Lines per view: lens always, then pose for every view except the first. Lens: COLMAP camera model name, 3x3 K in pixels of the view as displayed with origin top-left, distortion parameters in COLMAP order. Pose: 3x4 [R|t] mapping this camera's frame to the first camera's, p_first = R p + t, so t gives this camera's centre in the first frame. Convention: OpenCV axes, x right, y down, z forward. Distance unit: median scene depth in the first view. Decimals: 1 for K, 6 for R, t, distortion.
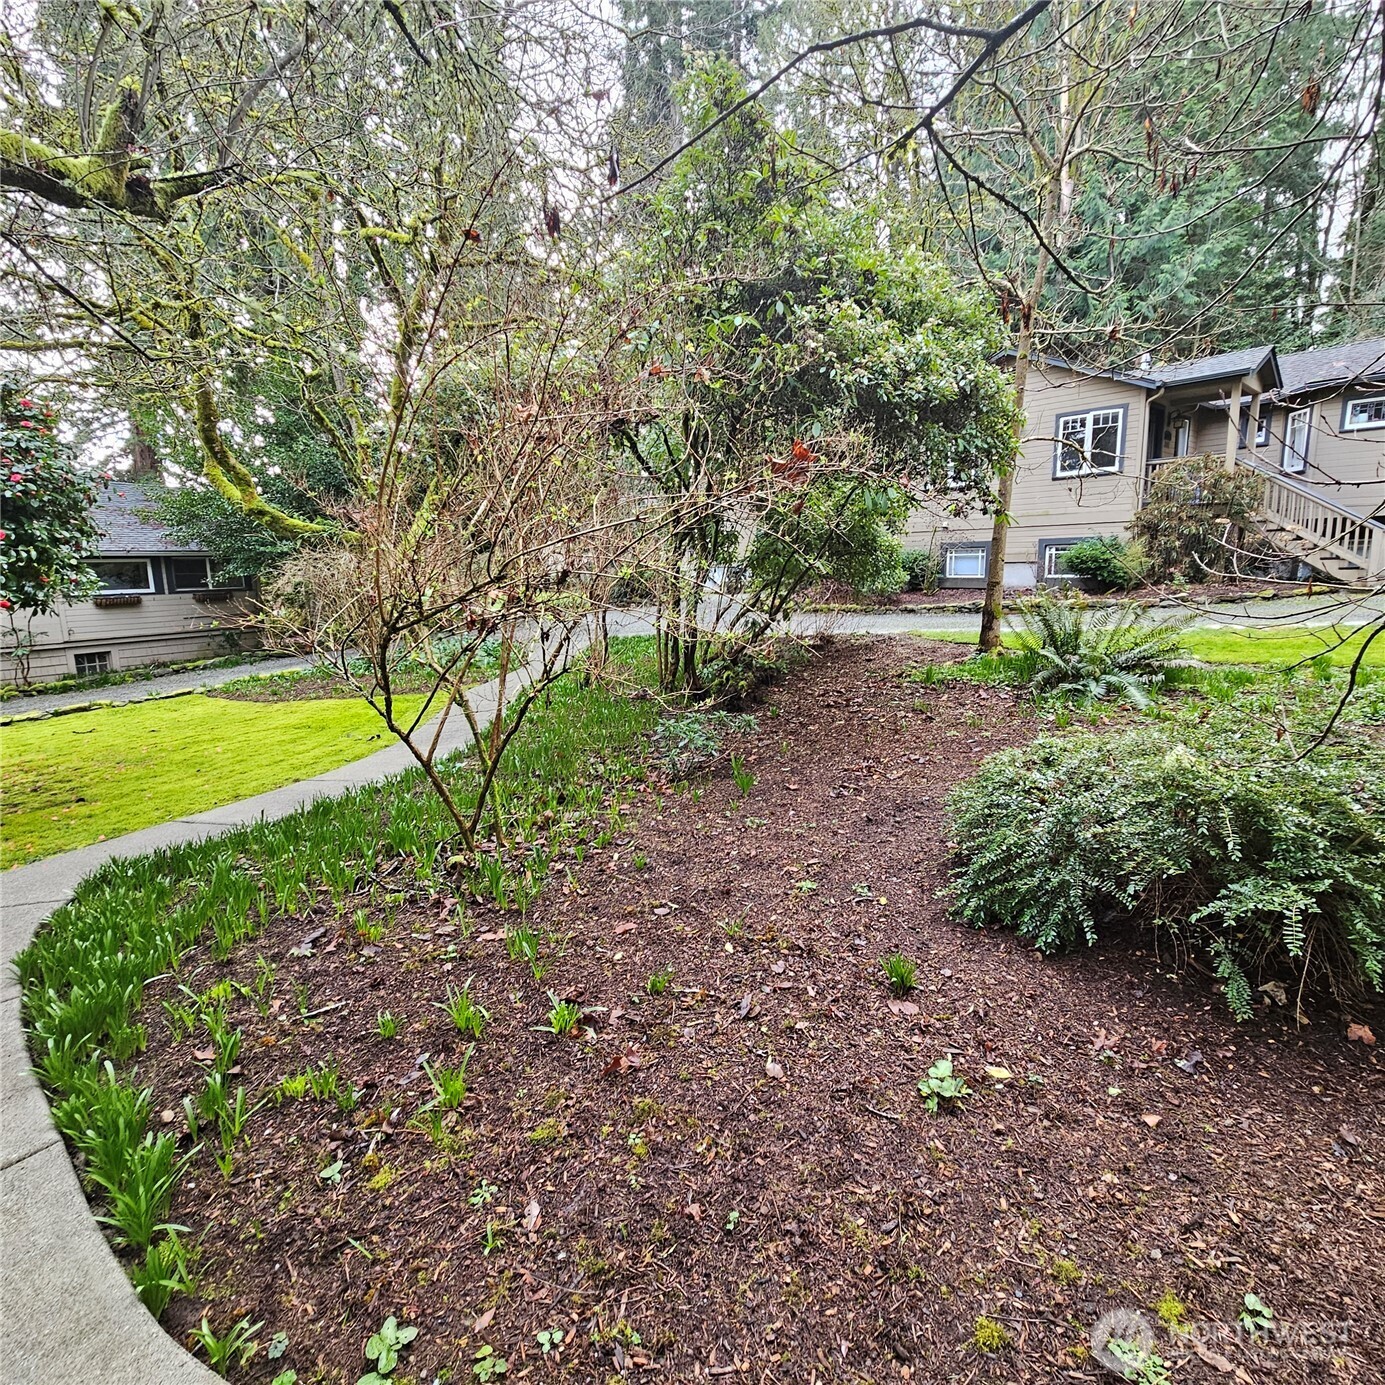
lens RADIAL K [[752.4, 0, 695.4], [0, 752.4, 693.1], [0, 0, 1]] dist [0.003809, -0.002186]
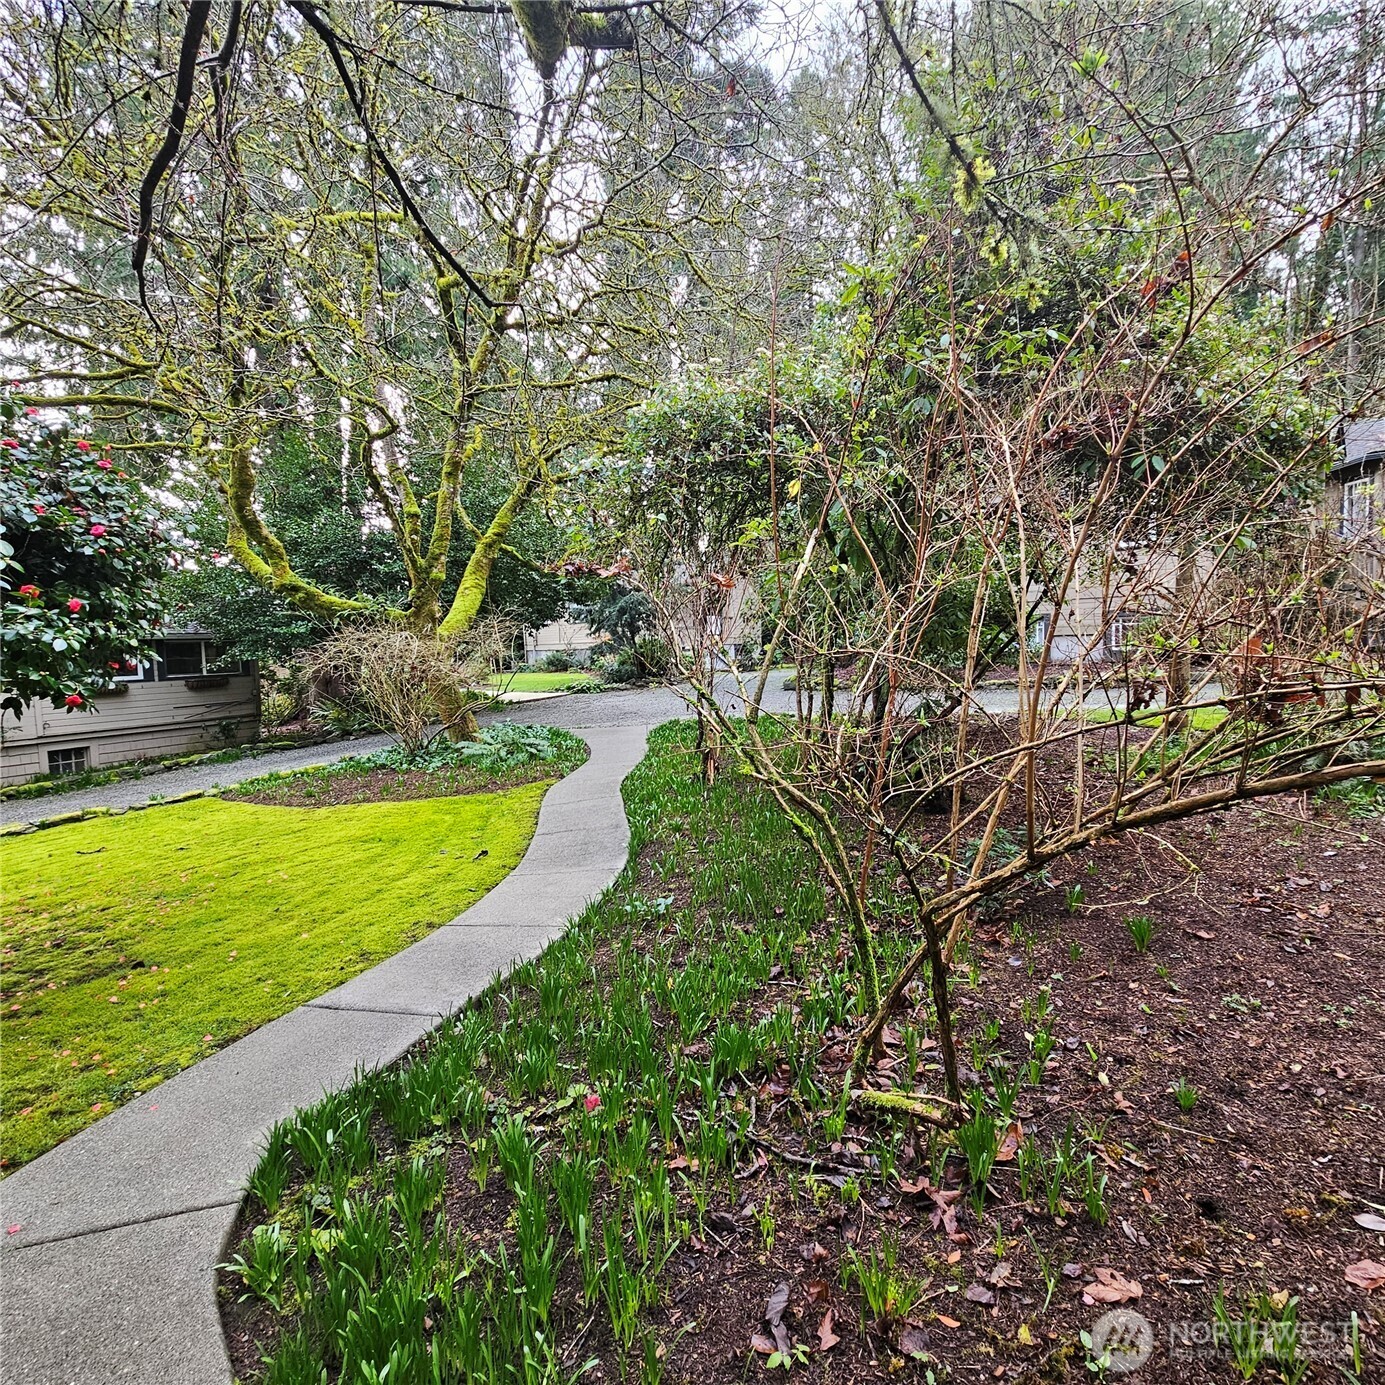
lens RADIAL K [[752.4, 0, 690.4], [0, 752.4, 691.6], [0, 0, 1]] dist [0.003809, -0.002186]
pose [[0.998610, -0.015538, 0.050358, -0.157397], [0.020751, 0.994287, -0.104704, -0.016718], [-0.048443, 0.105603, 0.993228, 0.110792]]
